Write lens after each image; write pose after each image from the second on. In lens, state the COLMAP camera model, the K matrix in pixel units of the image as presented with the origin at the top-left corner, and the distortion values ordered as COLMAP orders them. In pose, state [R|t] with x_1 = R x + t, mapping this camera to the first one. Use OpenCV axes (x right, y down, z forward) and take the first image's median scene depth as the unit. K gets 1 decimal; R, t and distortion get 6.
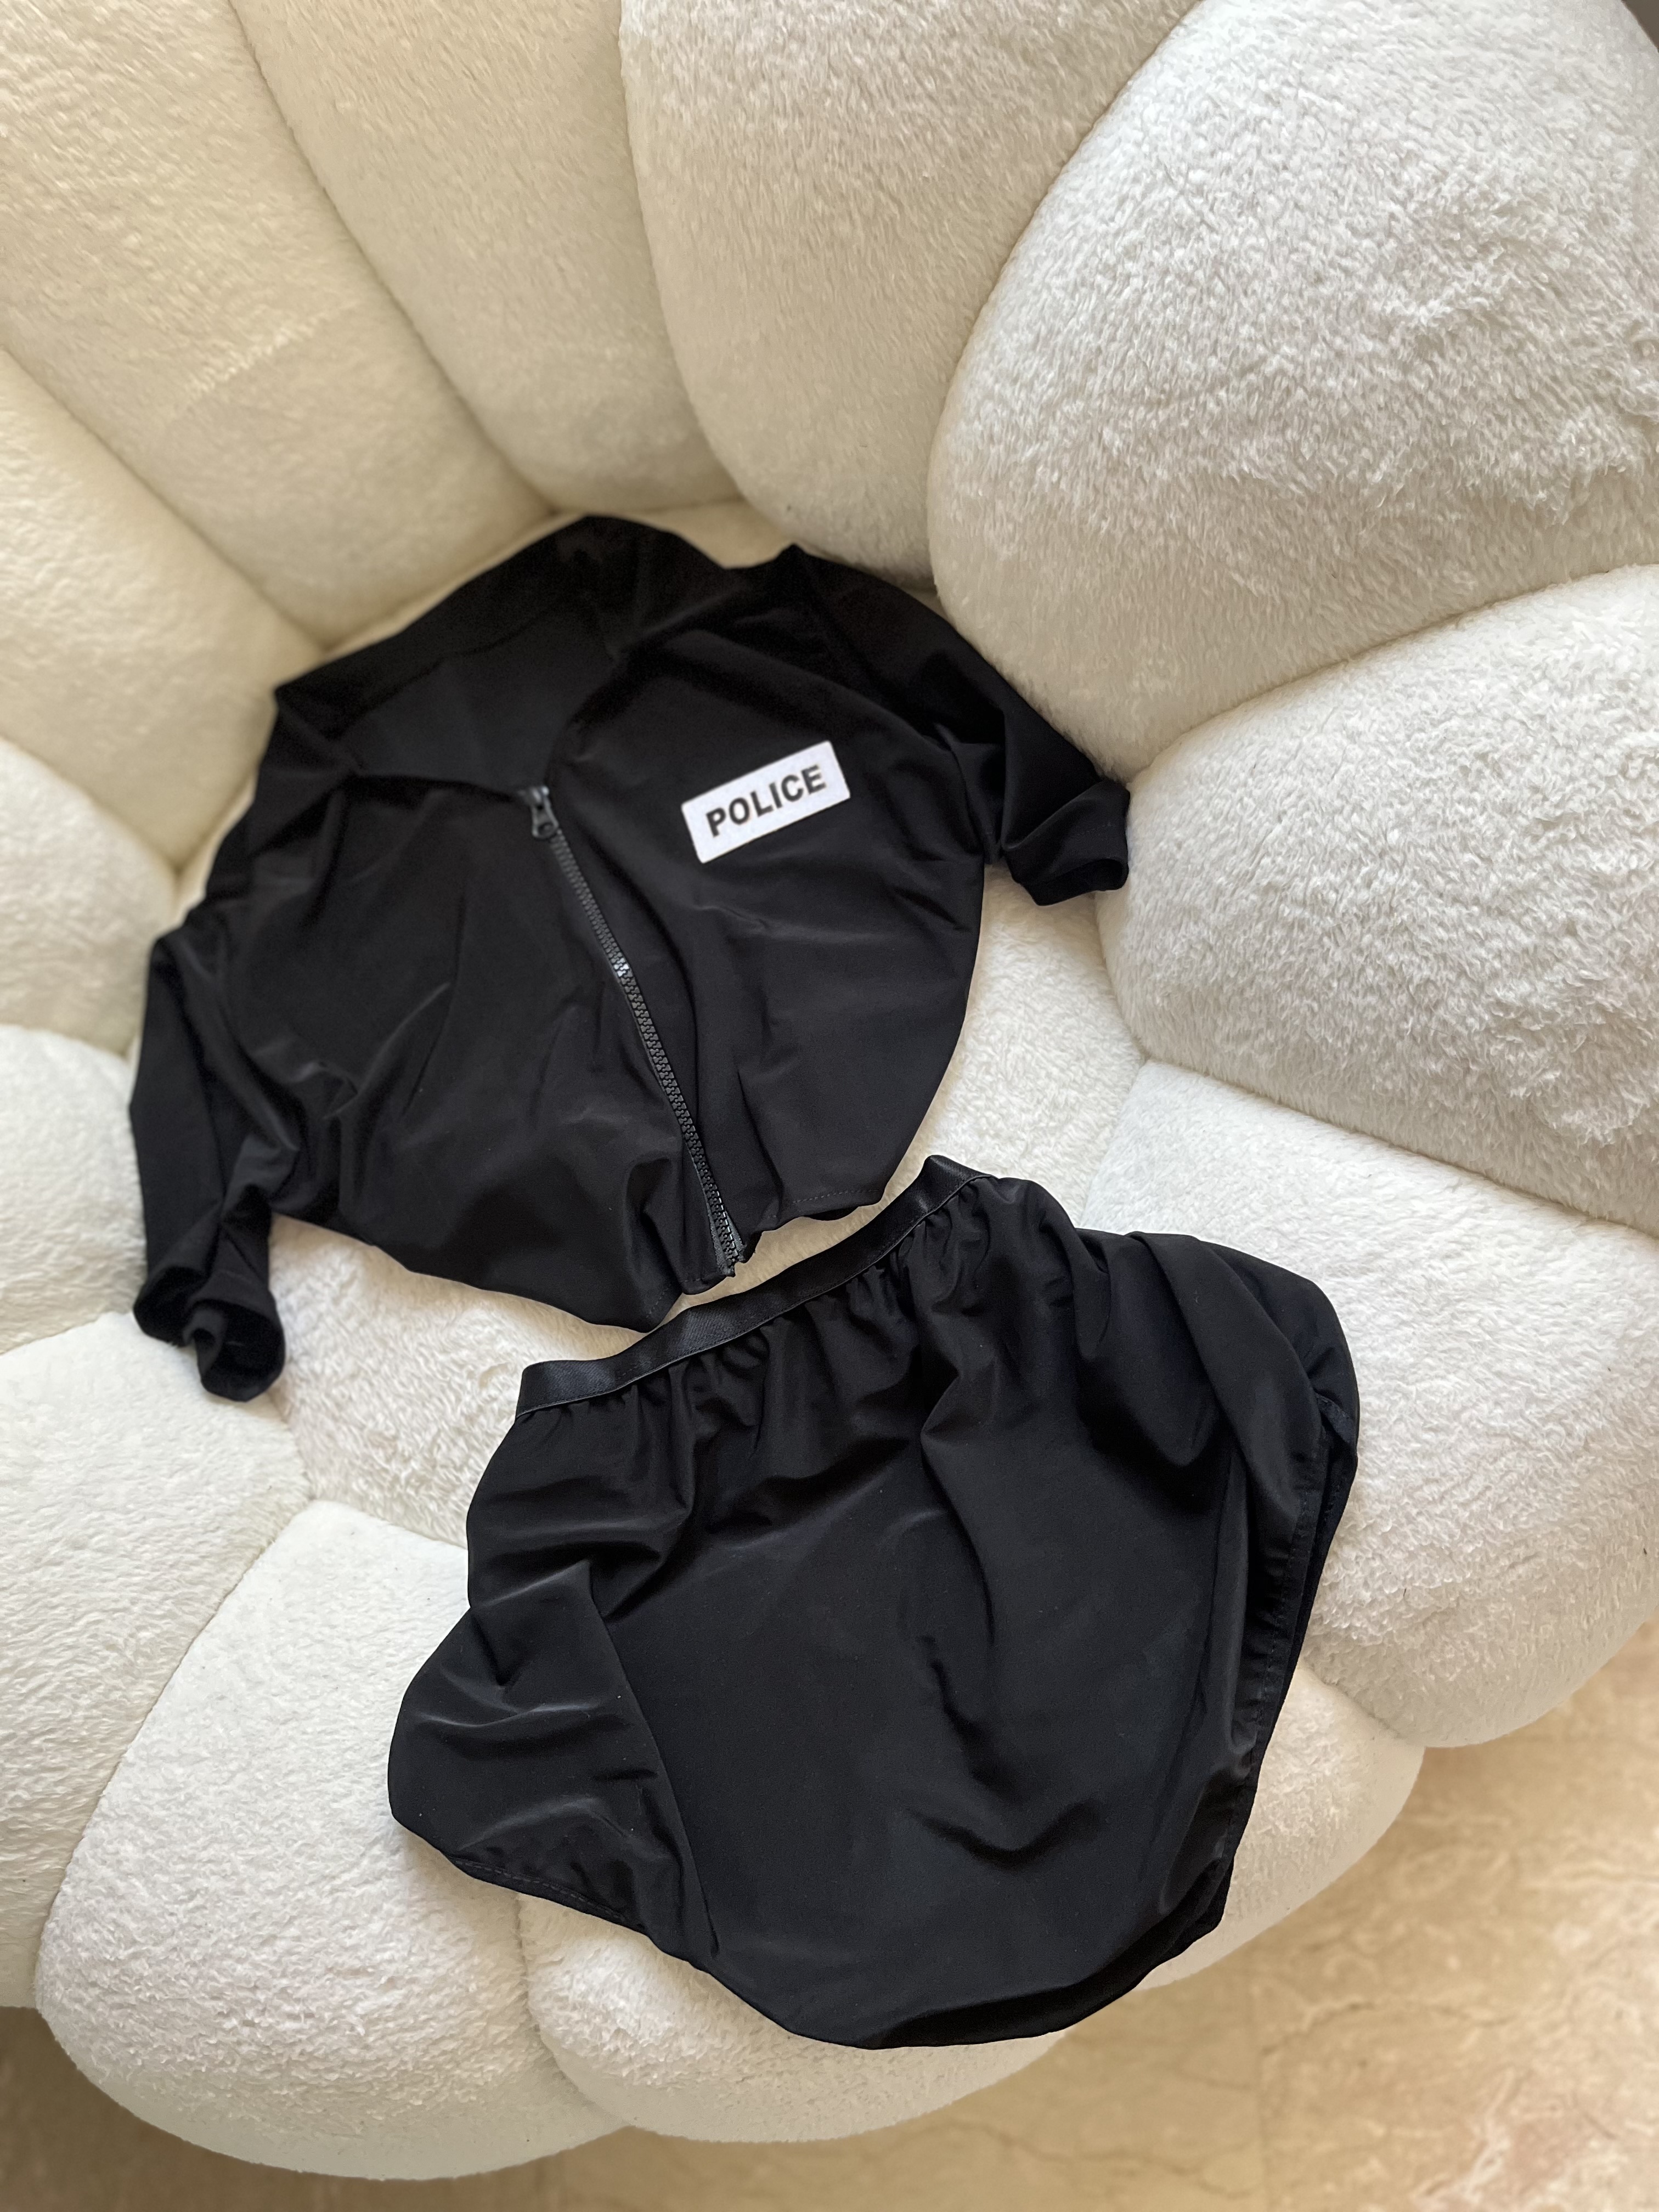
lens RADIAL K [[1662.1, 0, 865.8], [0, 1662.1, 1150.2], [0, 0, 1]] dist [0.066471, -0.094236]
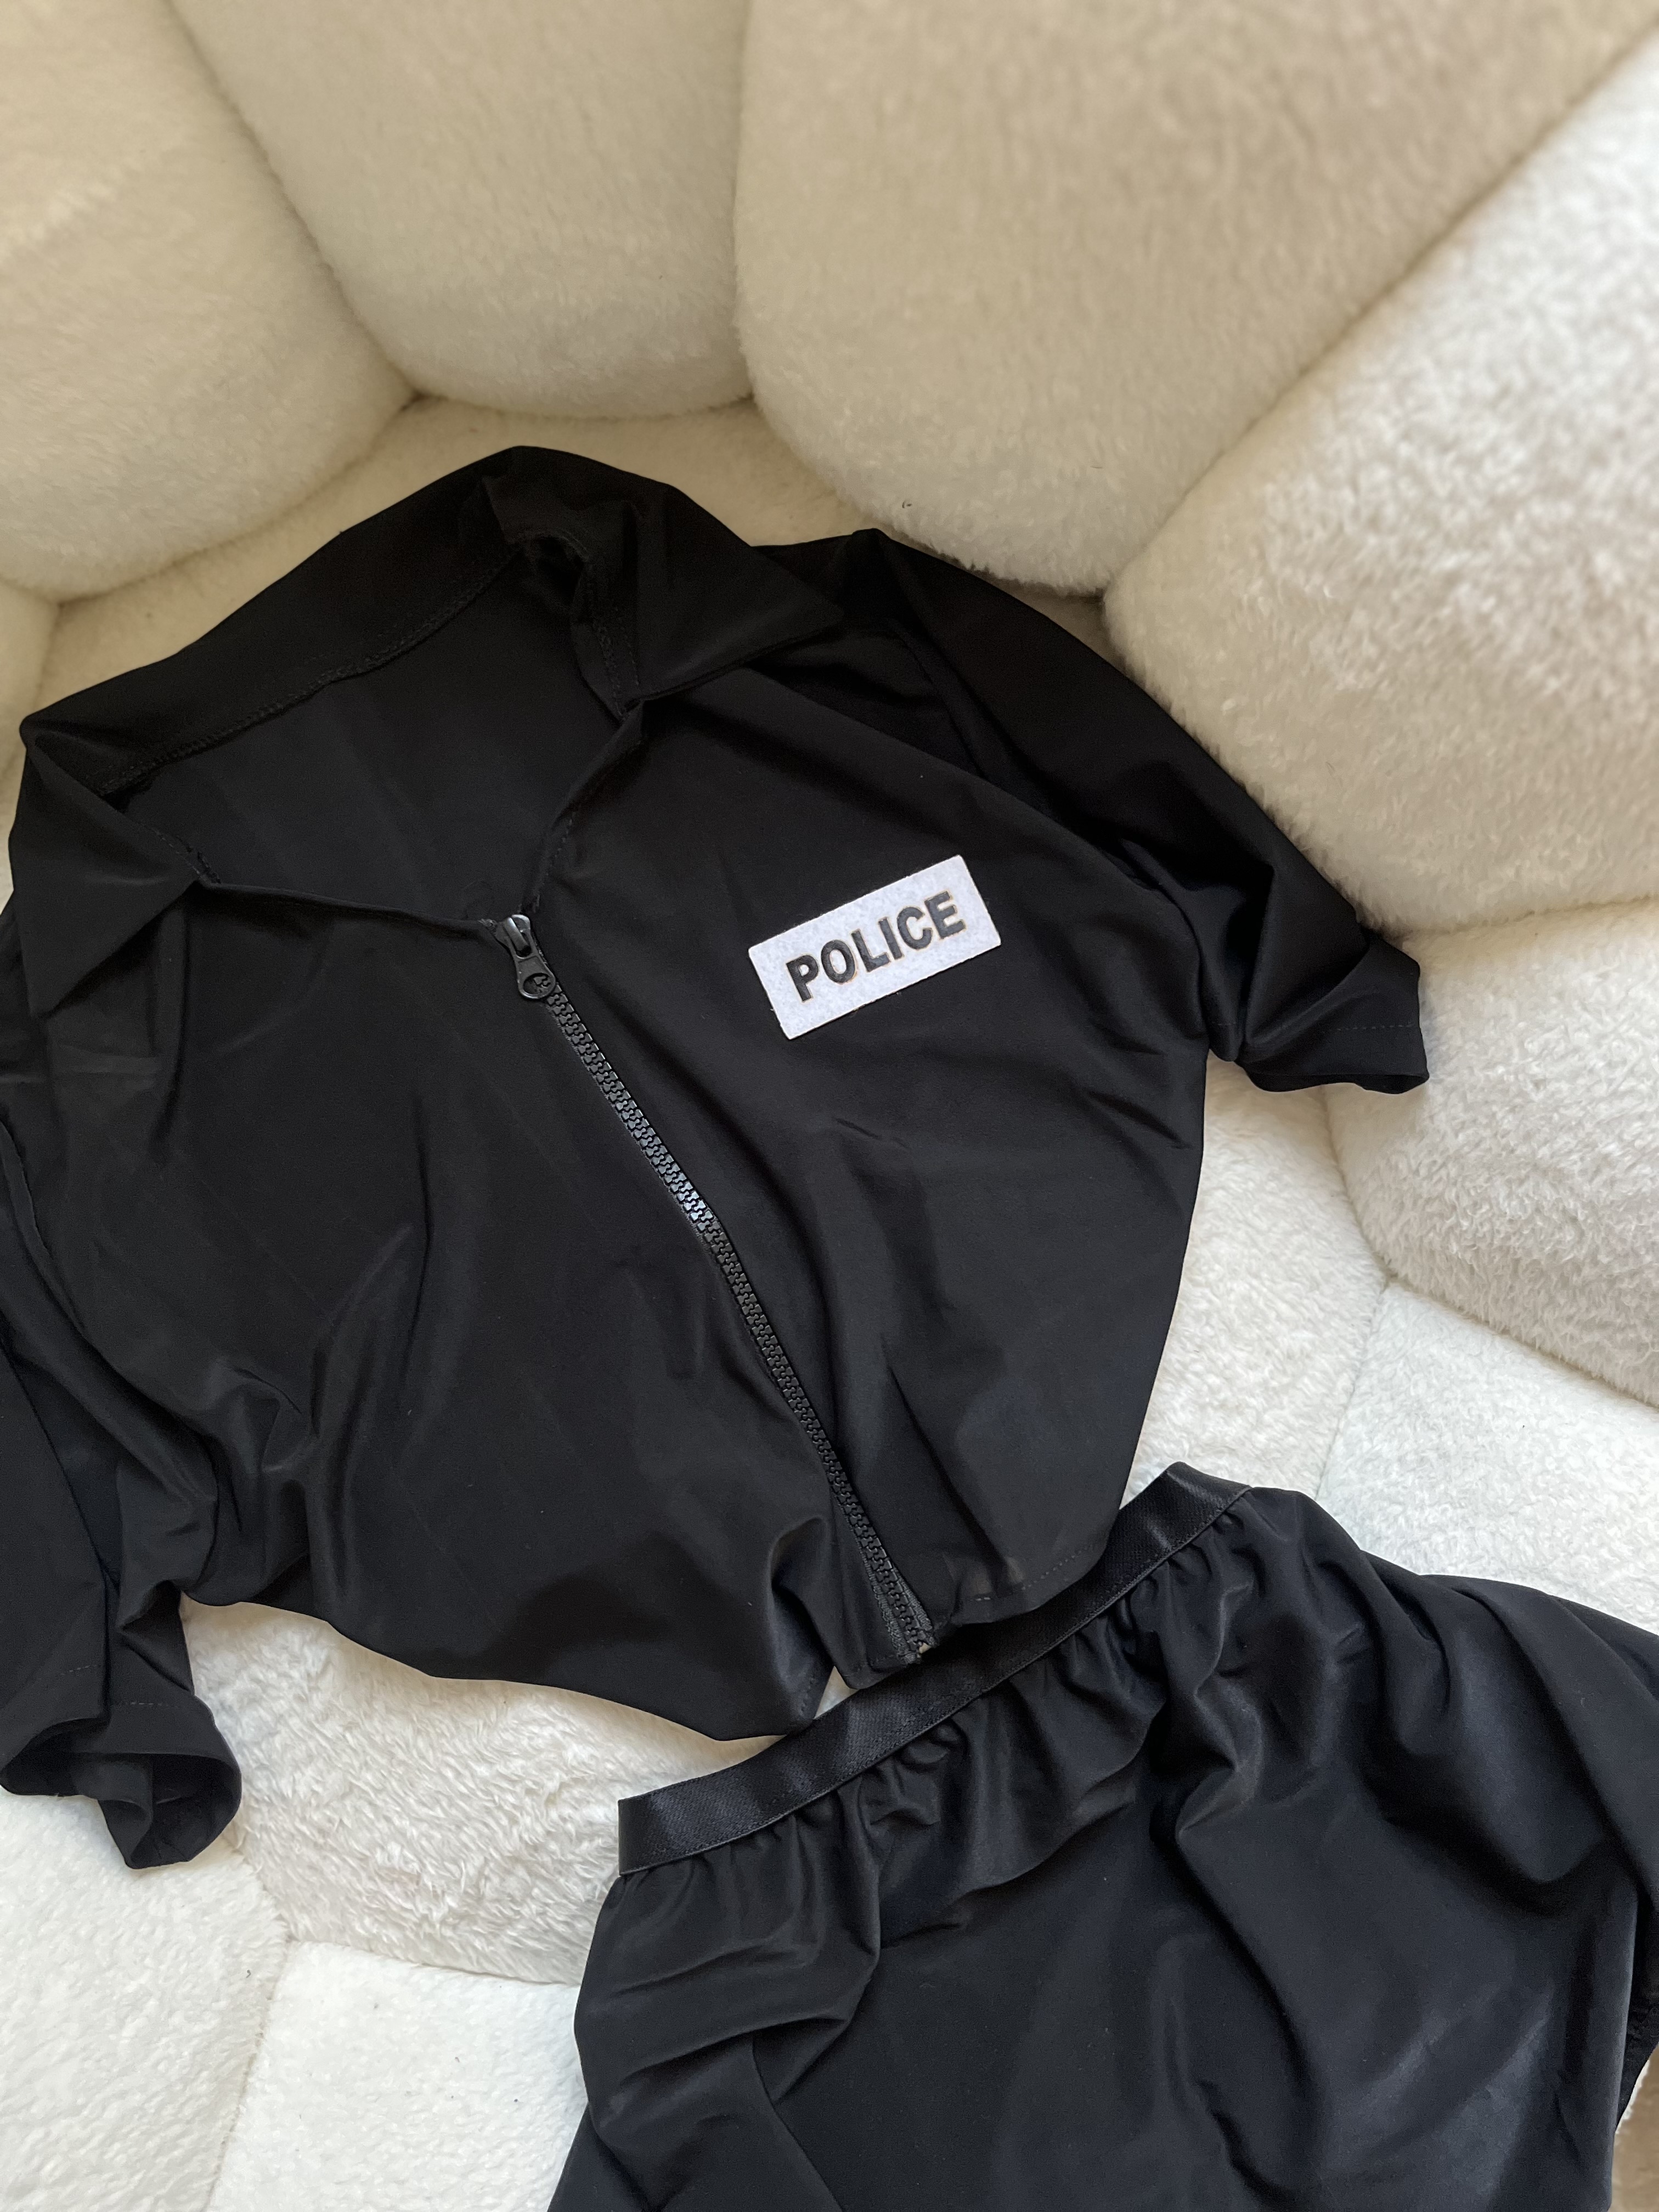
lens RADIAL K [[1662.1, 0, 865.8], [0, 1662.1, 1150.2], [0, 0, 1]] dist [0.066471, -0.094236]
pose [[0.966376, -0.085832, 0.242385, -0.249247], [0.027625, 0.971843, 0.234003, -0.301167], [-0.255646, -0.219438, 0.941537, 0.343568]]
